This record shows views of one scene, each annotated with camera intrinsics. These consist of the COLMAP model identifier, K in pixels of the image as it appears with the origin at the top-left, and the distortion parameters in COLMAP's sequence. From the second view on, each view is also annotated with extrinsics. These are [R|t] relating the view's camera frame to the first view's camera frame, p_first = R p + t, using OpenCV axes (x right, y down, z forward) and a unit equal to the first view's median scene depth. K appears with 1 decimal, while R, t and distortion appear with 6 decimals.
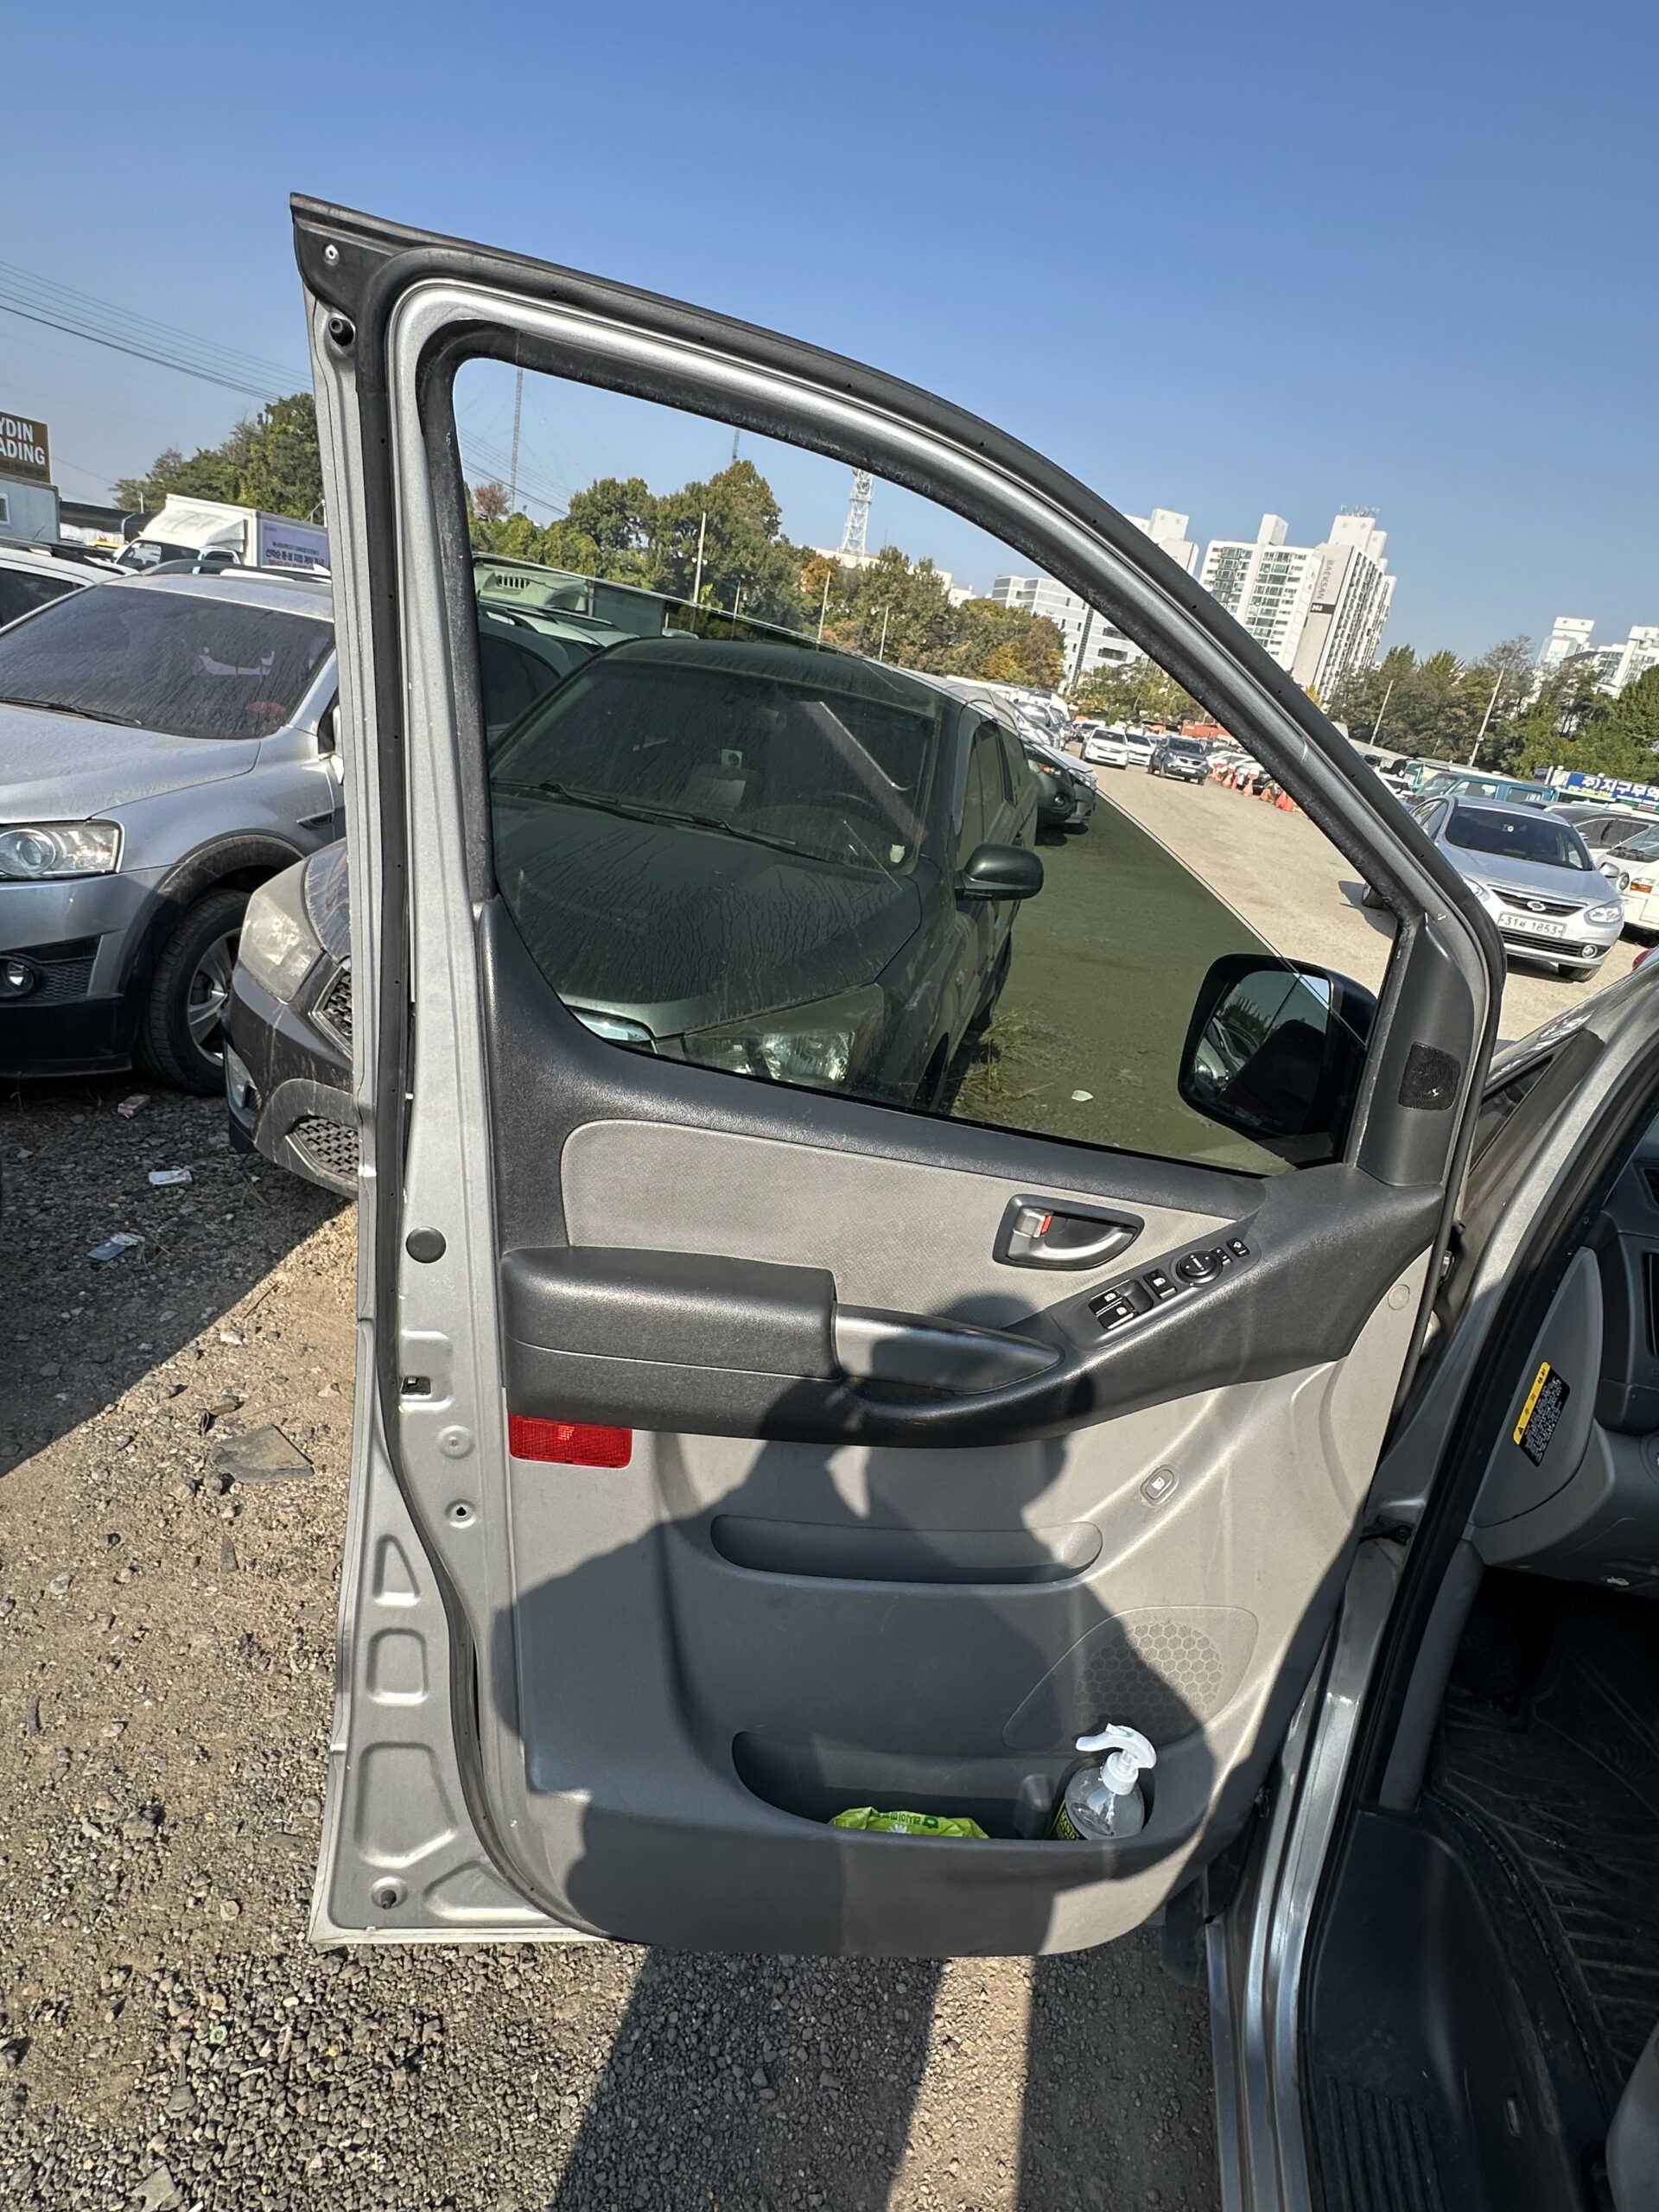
lens RADIAL K [[1156.9, 0, 815.4], [0, 1156.9, 1111.8], [0, 0, 1]] dist [-0.002411, -0.000740]
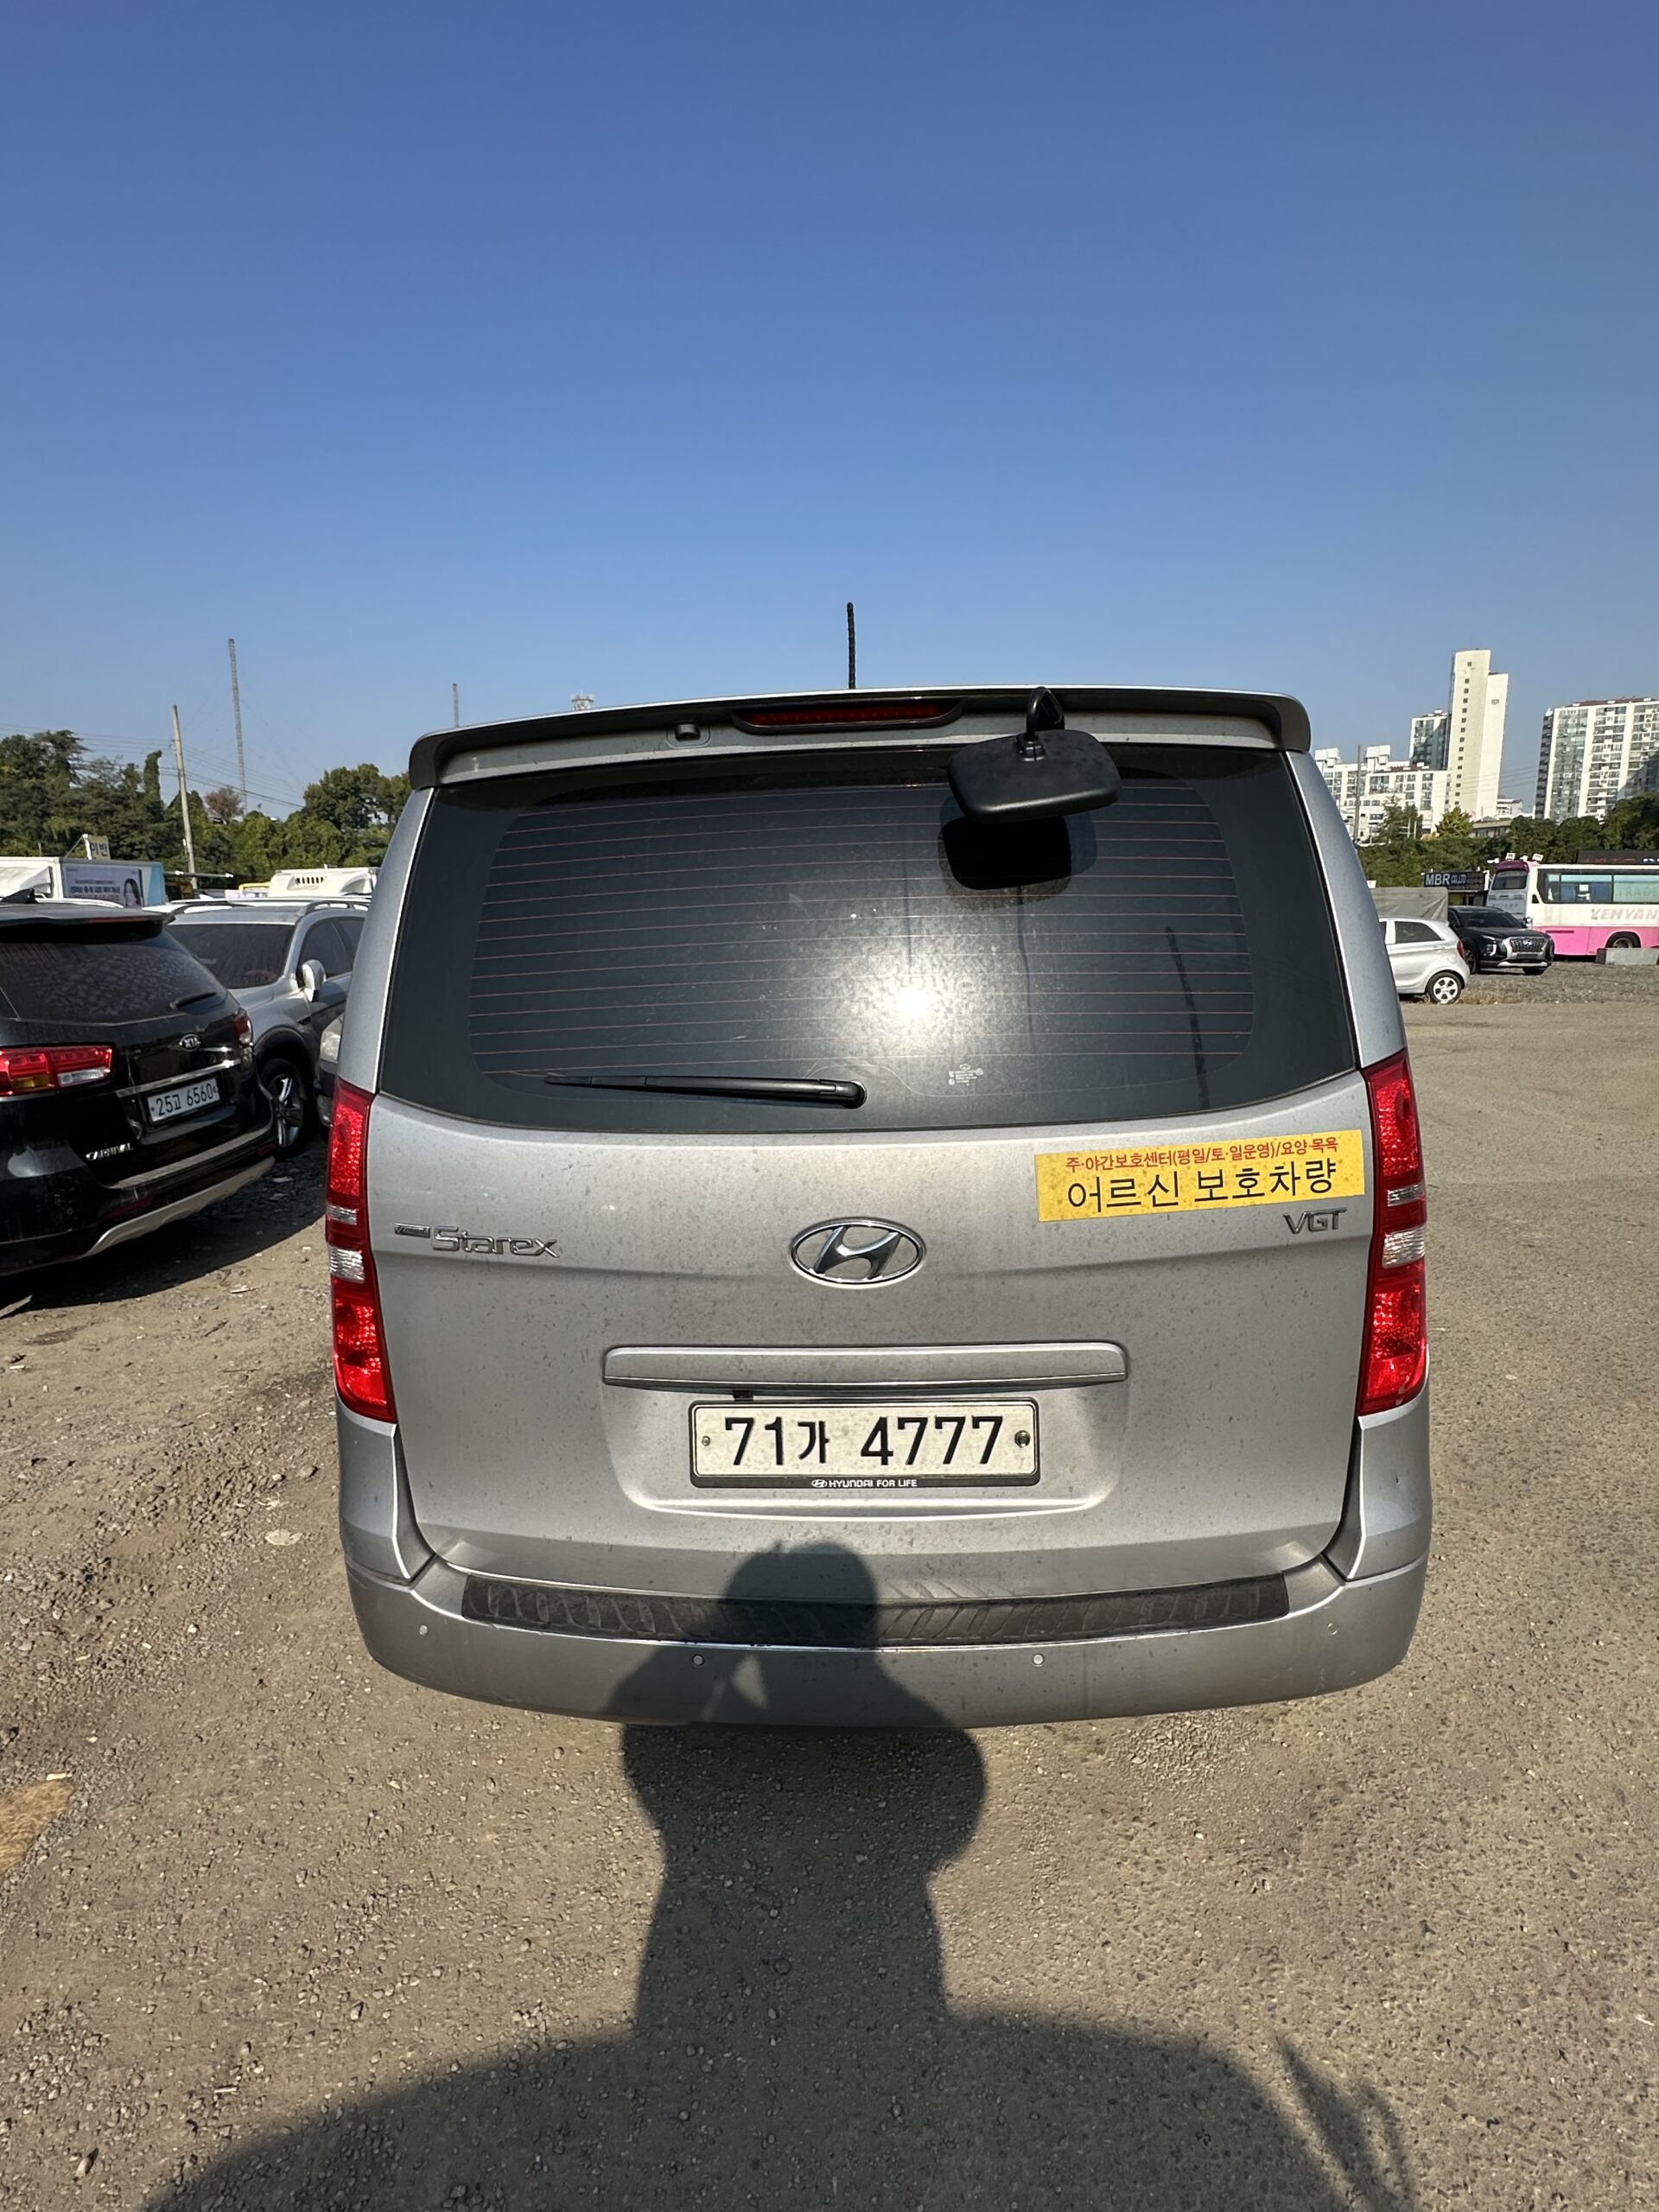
lens RADIAL K [[1156.9, 0, 821.8], [0, 1156.9, 1104.3], [0, 0, 1]] dist [-0.002411, -0.000740]
pose [[0.964985, -0.195605, 0.174762, 0.009413], [0.223441, 0.961980, -0.157061, 0.076145], [-0.137396, 0.190611, 0.972003, -0.195853]]
